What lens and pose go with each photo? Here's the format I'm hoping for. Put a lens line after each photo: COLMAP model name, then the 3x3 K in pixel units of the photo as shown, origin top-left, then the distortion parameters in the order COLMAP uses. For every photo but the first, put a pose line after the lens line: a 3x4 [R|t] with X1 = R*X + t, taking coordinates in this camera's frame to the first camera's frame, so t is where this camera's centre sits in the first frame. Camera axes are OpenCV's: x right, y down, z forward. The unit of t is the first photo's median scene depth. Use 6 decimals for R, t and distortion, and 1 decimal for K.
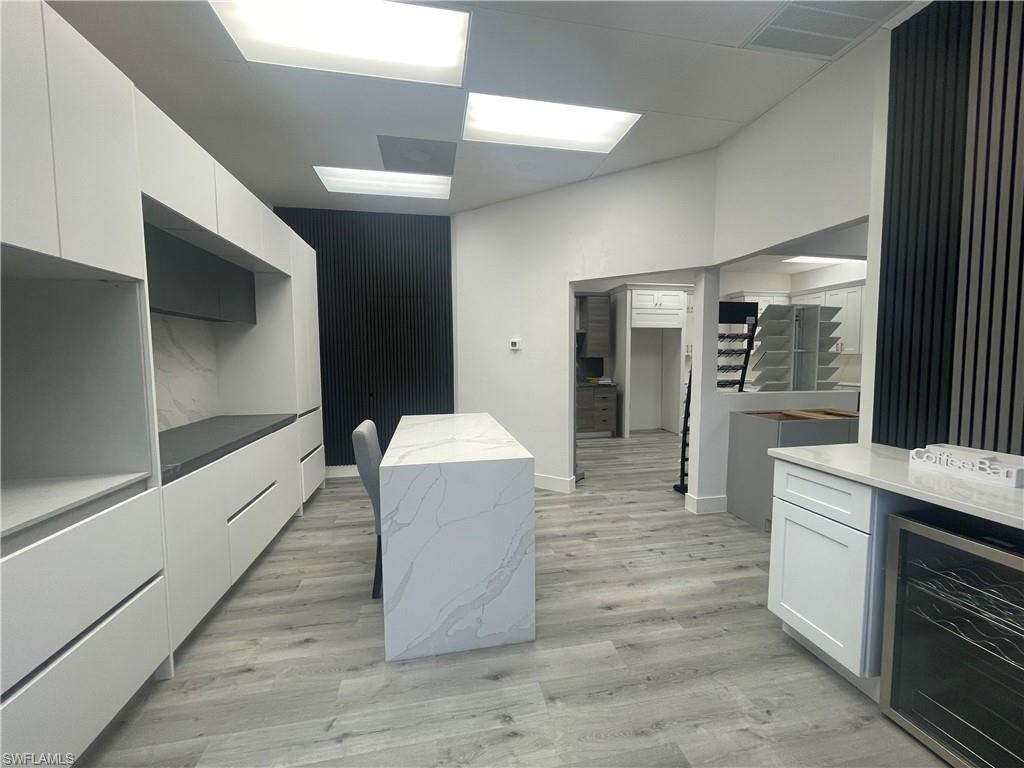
lens RADIAL K [[416.4, 0, 514.4], [0, 416.4, 385.4], [0, 0, 1]] dist [-0.003458, 0.001270]
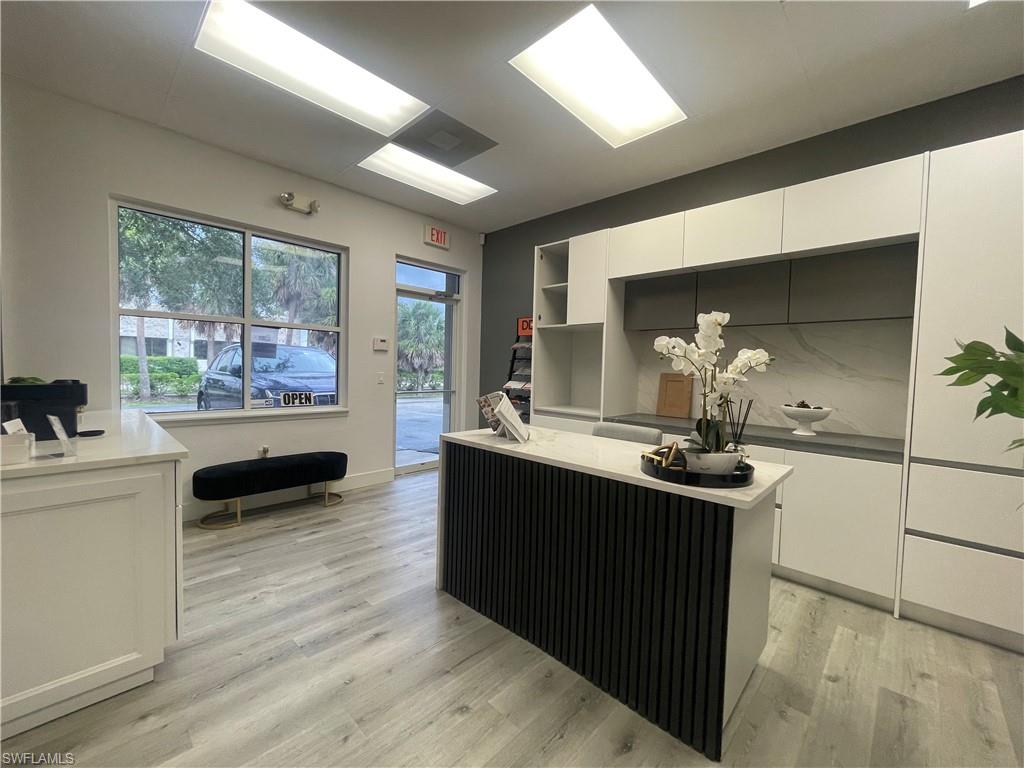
lens RADIAL K [[416.4, 0, 514.1], [0, 416.4, 386.3], [0, 0, 1]] dist [-0.003458, 0.001270]
pose [[-0.820202, 0.009644, -0.571993, 0.475542], [-0.061405, 0.992597, 0.104788, -0.091246], [0.568769, 0.121070, -0.813538, 1.770879]]
